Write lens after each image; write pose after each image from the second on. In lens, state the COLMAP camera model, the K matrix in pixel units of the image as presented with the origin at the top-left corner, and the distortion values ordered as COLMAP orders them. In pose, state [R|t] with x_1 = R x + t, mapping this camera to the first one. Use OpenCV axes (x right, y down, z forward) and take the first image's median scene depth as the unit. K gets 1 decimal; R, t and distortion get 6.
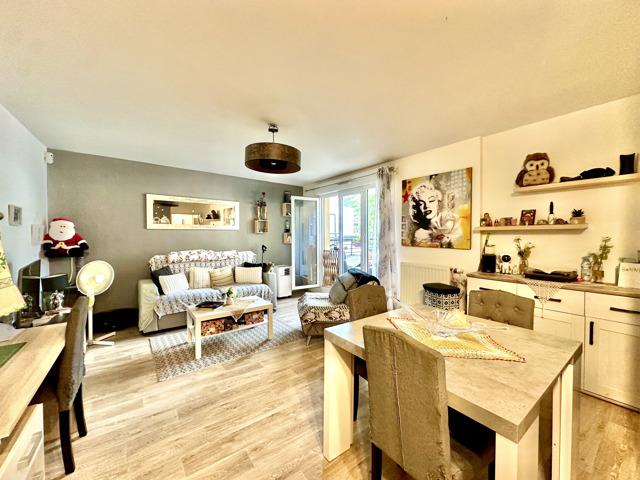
lens RADIAL K [[255.2, 0, 318.2], [0, 255.2, 239.1], [0, 0, 1]] dist [-0.003009, 0.000719]
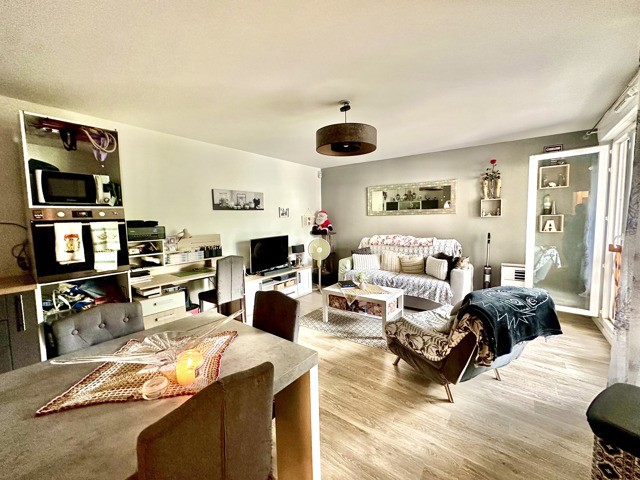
lens RADIAL K [[255.2, 0, 320.8], [0, 255.2, 237.8], [0, 0, 1]] dist [-0.003009, 0.000719]
pose [[0.280873, 0.066636, -0.957429, 0.542416], [0.003058, 0.997520, 0.070323, -0.023873], [0.959740, -0.022679, 0.279972, 0.502050]]
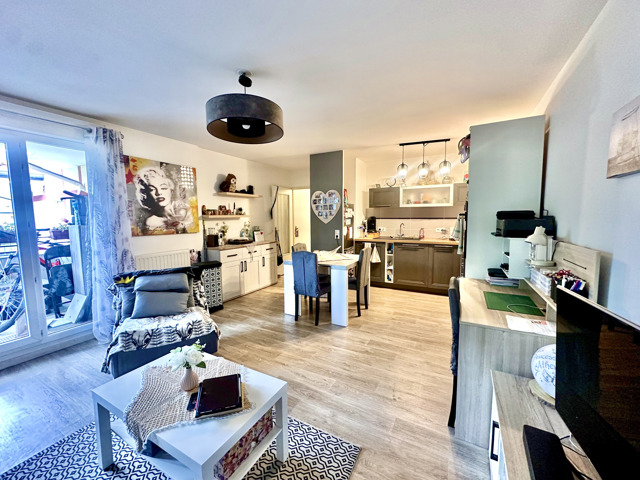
lens RADIAL K [[255.2, 0, 321.2], [0, 255.2, 239.6], [0, 0, 1]] dist [-0.003009, 0.000719]
pose [[-0.431060, -0.073001, 0.899366, -0.743846], [0.028576, 0.995118, 0.094470, -0.025741], [-0.901871, 0.066422, -0.426869, 0.882111]]
